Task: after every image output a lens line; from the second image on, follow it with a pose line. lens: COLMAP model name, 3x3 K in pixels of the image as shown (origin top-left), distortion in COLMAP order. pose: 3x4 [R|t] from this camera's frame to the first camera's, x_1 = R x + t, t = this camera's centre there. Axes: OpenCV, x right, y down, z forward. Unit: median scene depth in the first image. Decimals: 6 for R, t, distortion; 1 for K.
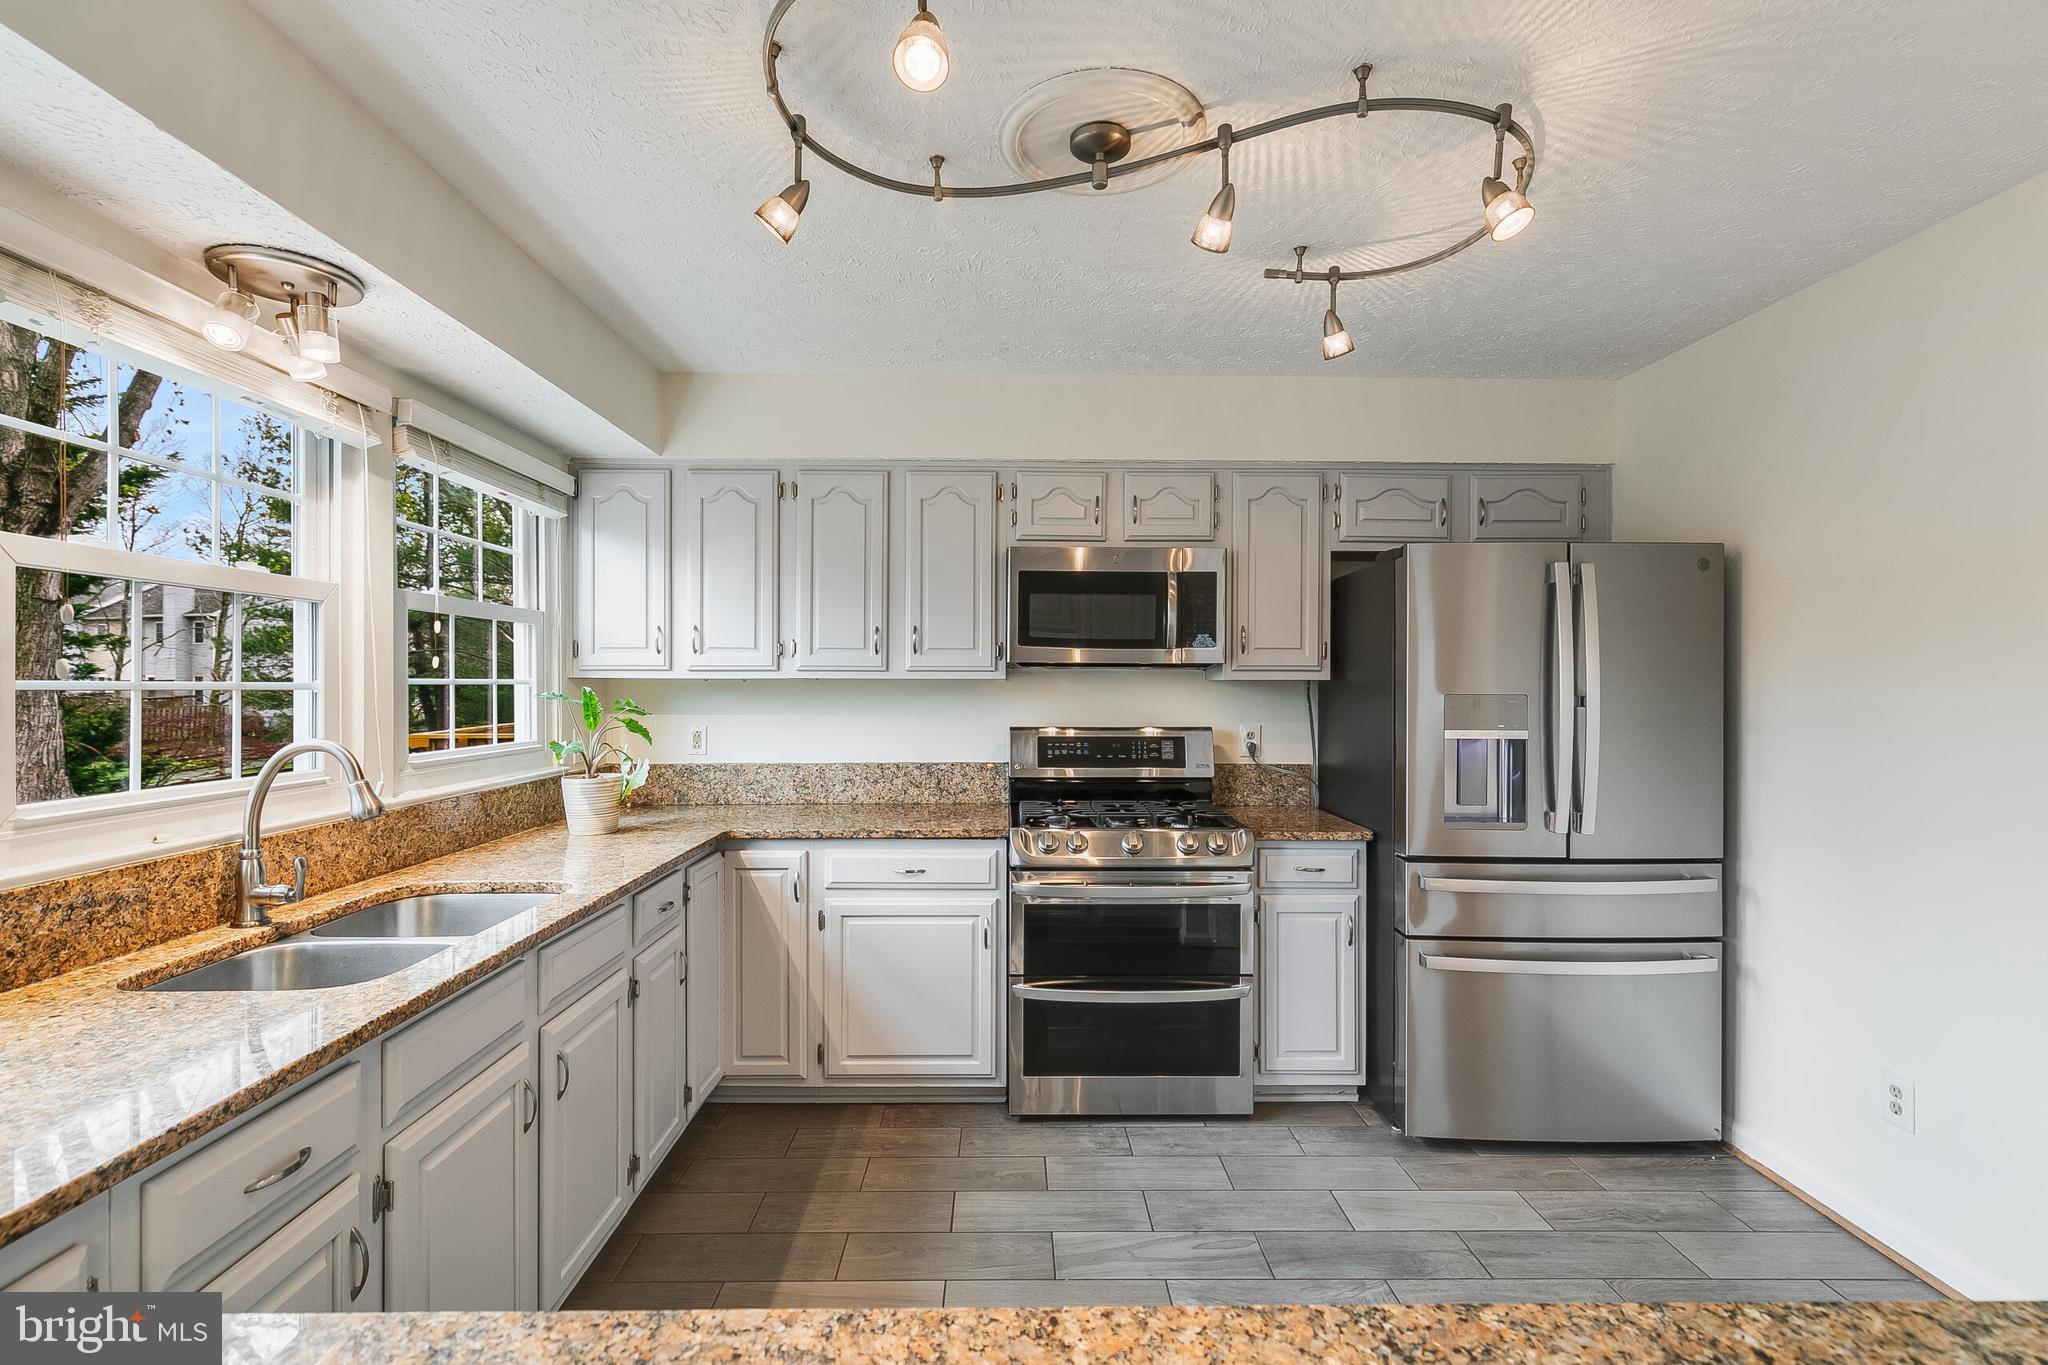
lens RADIAL K [[922.7, 0, 1008.2], [0, 922.7, 691.7], [0, 0, 1]] dist [0.010203, -0.003148]
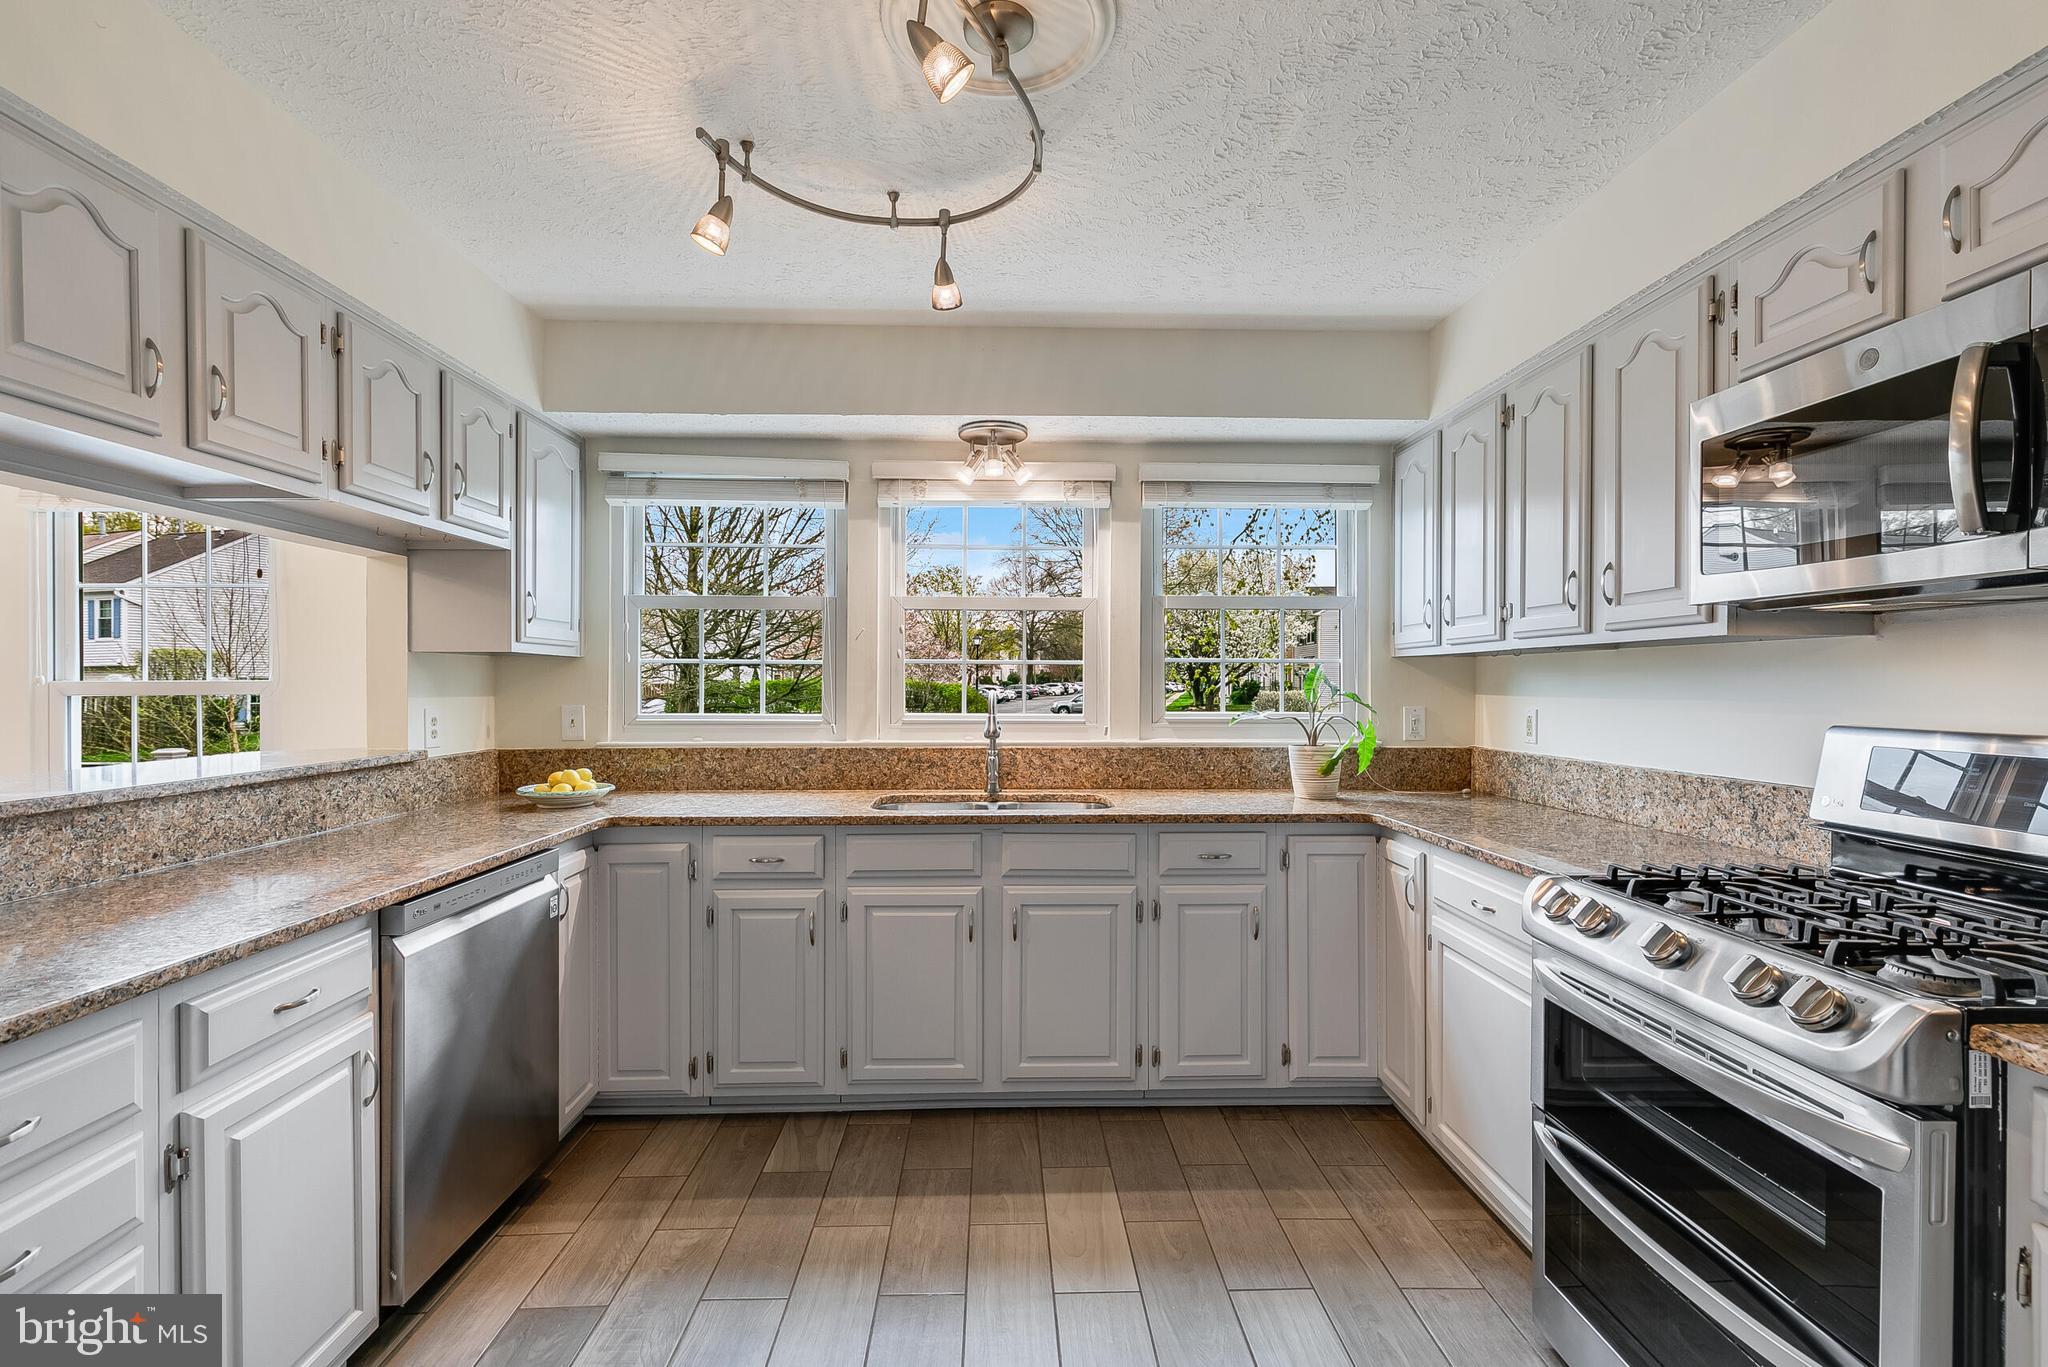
lens RADIAL K [[922.7, 0, 1027.8], [0, 922.7, 691.1], [0, 0, 1]] dist [0.010203, -0.003148]
pose [[0.026186, 0.005893, -0.999640, 0.609780], [-0.012574, 0.999905, 0.005565, 0.024826], [0.999578, 0.012424, 0.026258, 0.614694]]
